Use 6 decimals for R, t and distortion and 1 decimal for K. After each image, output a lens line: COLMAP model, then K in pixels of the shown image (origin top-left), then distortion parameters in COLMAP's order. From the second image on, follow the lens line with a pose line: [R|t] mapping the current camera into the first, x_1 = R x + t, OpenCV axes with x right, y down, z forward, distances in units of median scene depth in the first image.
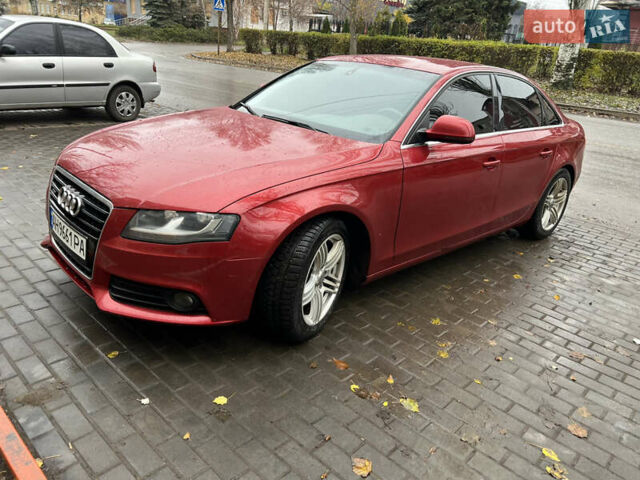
lens RADIAL K [[481.8, 0, 320.0], [0, 481.8, 240.0], [0, 0, 1]] dist [0.011243, 0.001162]
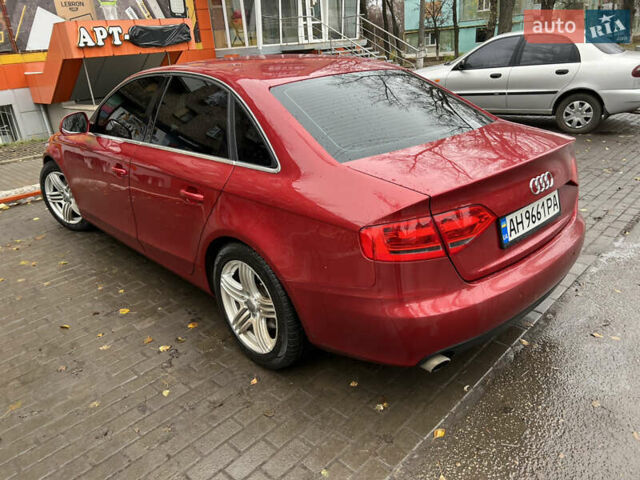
lens RADIAL K [[481.8, 0, 320.0], [0, 481.8, 240.0], [0, 0, 1]] dist [0.011243, 0.001162]
pose [[0.008281, 0.292487, -0.956234, 0.546887], [-0.312664, 0.909077, 0.275355, -0.175471], [0.949828, 0.296700, 0.098978, 0.552939]]
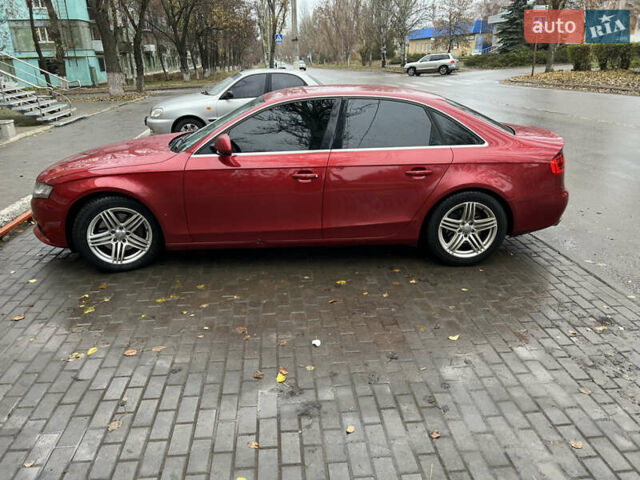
lens RADIAL K [[481.8, 0, 320.0], [0, 481.8, 240.0], [0, 0, 1]] dist [0.011243, 0.001162]
pose [[0.749900, 0.131509, -0.648348, 0.484736], [-0.161779, 0.986741, 0.013030, -0.010657], [0.641465, 0.095118, 0.761232, 0.063450]]
